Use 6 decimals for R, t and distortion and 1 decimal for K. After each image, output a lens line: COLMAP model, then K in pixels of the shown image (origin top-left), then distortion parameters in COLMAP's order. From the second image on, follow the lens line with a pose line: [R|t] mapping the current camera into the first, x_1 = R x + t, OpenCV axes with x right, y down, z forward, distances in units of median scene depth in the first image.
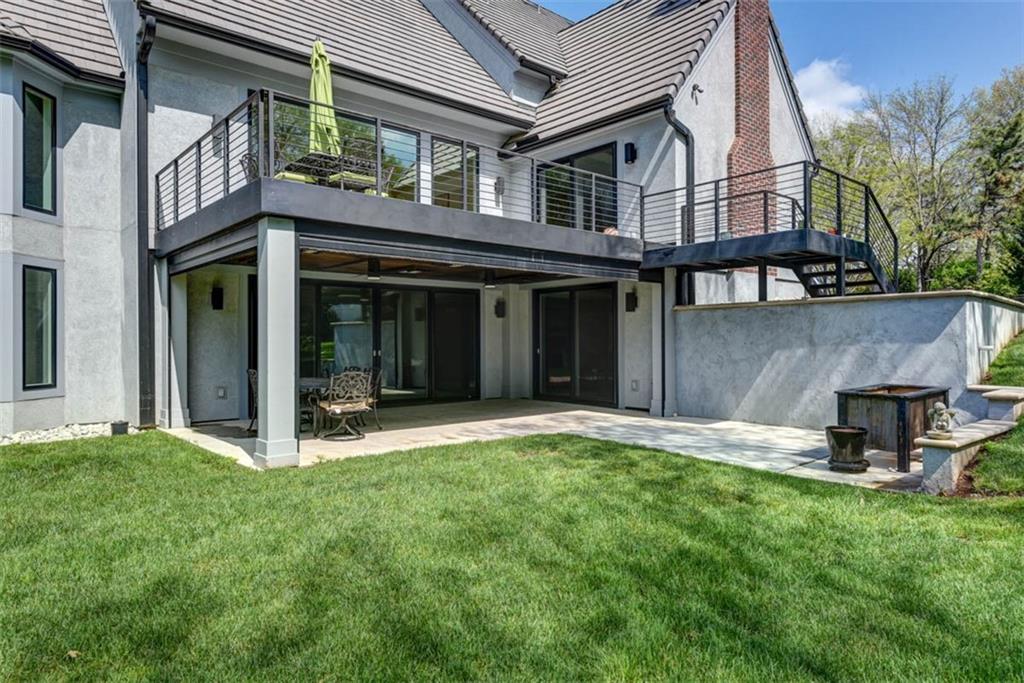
lens RADIAL K [[646.0, 0, 512.0], [0, 646.0, 341.5], [0, 0, 1]] dist [0.001427, 0.000285]
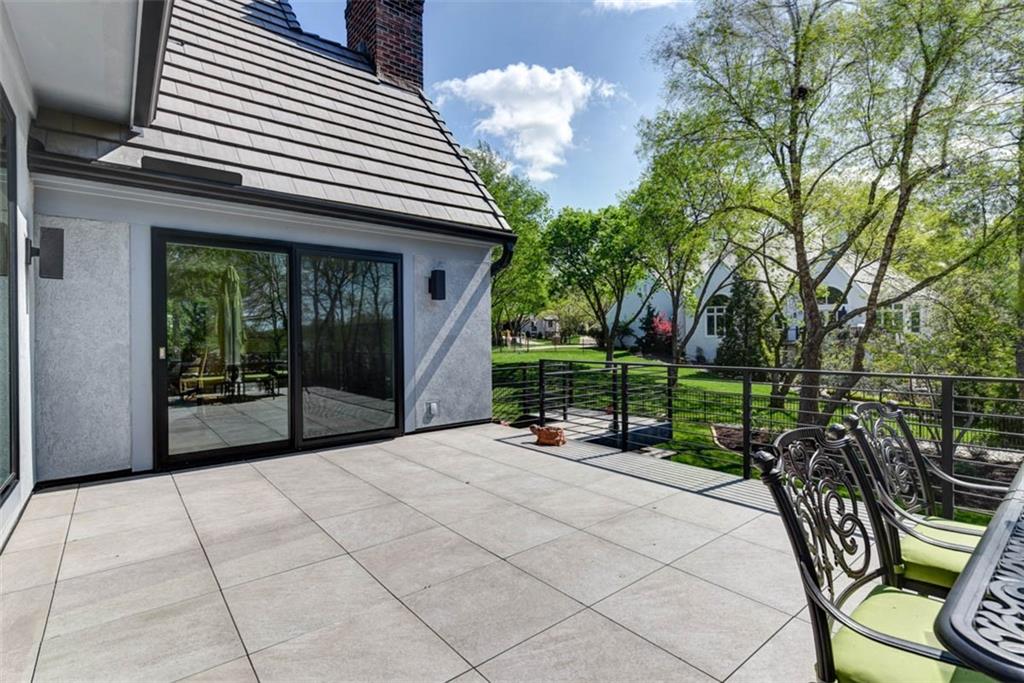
lens RADIAL K [[484.6, 0, 512.0], [0, 484.6, 341.5], [0, 0, 1]] dist [-0.003388, -0.000992]
pose [[0.038326, -0.002322, 0.999263, -0.318138], [0.000542, 0.999997, 0.002303, -0.246467], [-0.999265, 0.000454, 0.038327, 0.947331]]
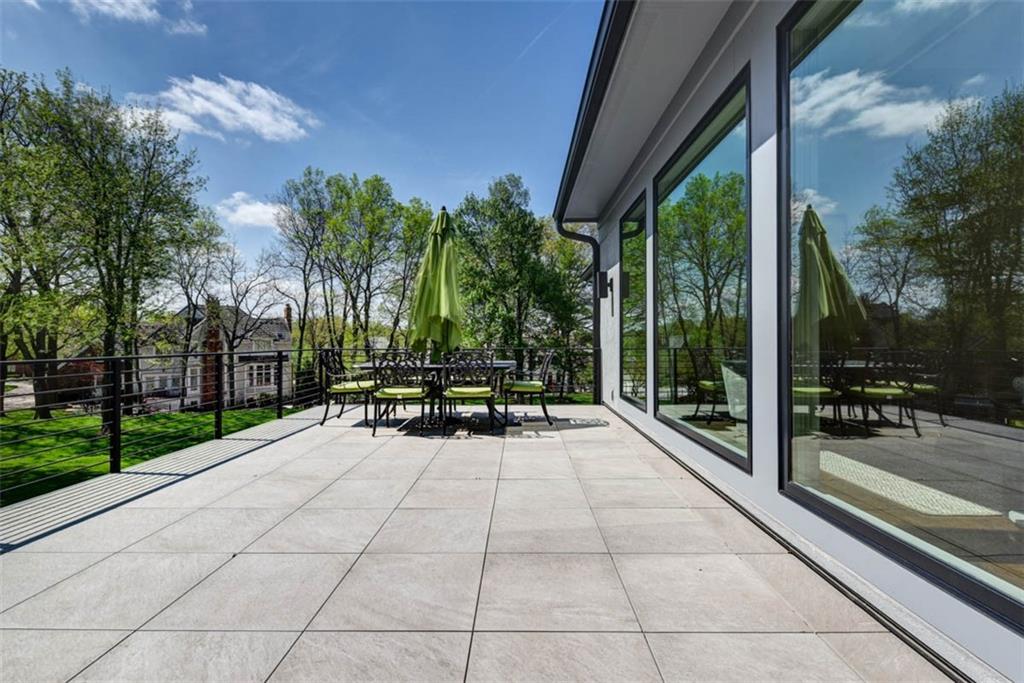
lens RADIAL K [[459.7, 0, 516.5], [0, 459.7, 339.2], [0, 0, 1]] dist [0.000063, -0.000160]
pose [[-0.670019, 0.002671, -0.742339, 0.079489], [0.009595, 0.999941, -0.005063, -0.235134], [0.742282, -0.010515, -0.670006, 1.207372]]
